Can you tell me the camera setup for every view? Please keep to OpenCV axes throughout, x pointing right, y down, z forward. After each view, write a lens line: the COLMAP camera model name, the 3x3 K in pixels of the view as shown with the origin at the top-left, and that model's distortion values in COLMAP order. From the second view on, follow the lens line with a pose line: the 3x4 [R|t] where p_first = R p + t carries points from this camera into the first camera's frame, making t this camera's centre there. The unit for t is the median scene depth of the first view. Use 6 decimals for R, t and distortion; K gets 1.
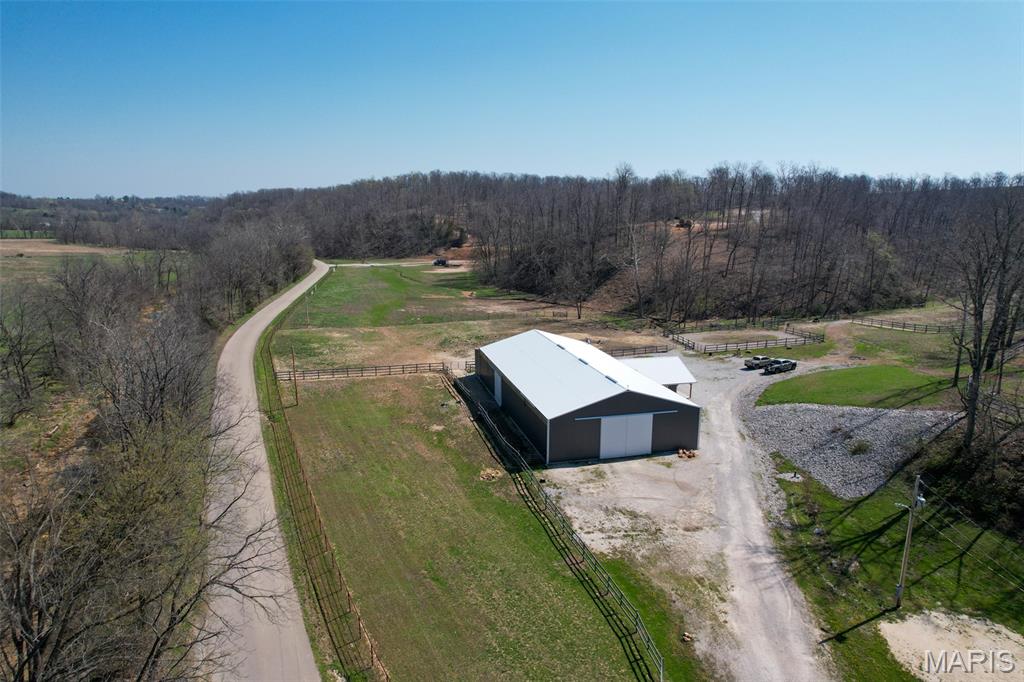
lens RADIAL K [[647.7, 0, 503.6], [0, 647.7, 339.3], [0, 0, 1]] dist [-0.070462, 0.062758]
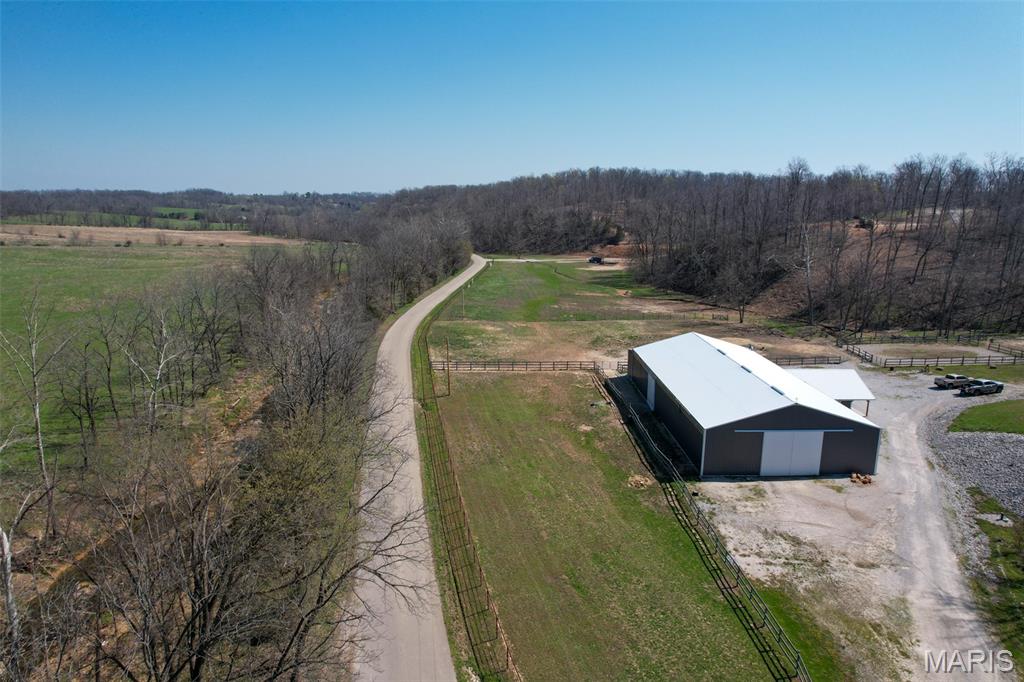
lens RADIAL K [[647.7, 0, 503.6], [0, 647.7, 339.3], [0, 0, 1]] dist [-0.070462, 0.062758]
pose [[0.971921, 0.049939, -0.229946, -0.004167], [-0.049017, 0.998751, 0.009726, -0.000290], [0.230144, 0.001818, 0.973155, 0.016519]]
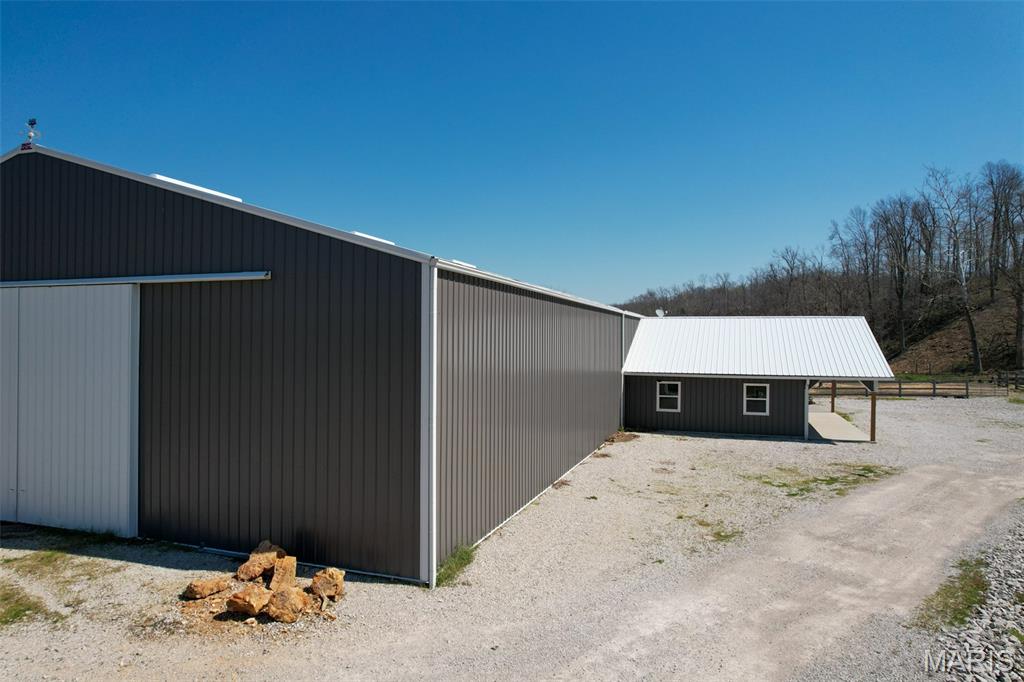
lens RADIAL K [[647.7, 0, 503.6], [0, 647.7, 339.3], [0, 0, 1]] dist [-0.070462, 0.062758]
pose [[0.832607, -0.002744, -0.553857, 0.297902], [-0.115437, 0.977167, -0.178377, 0.109727], [0.541700, 0.212454, 0.813280, 0.683559]]
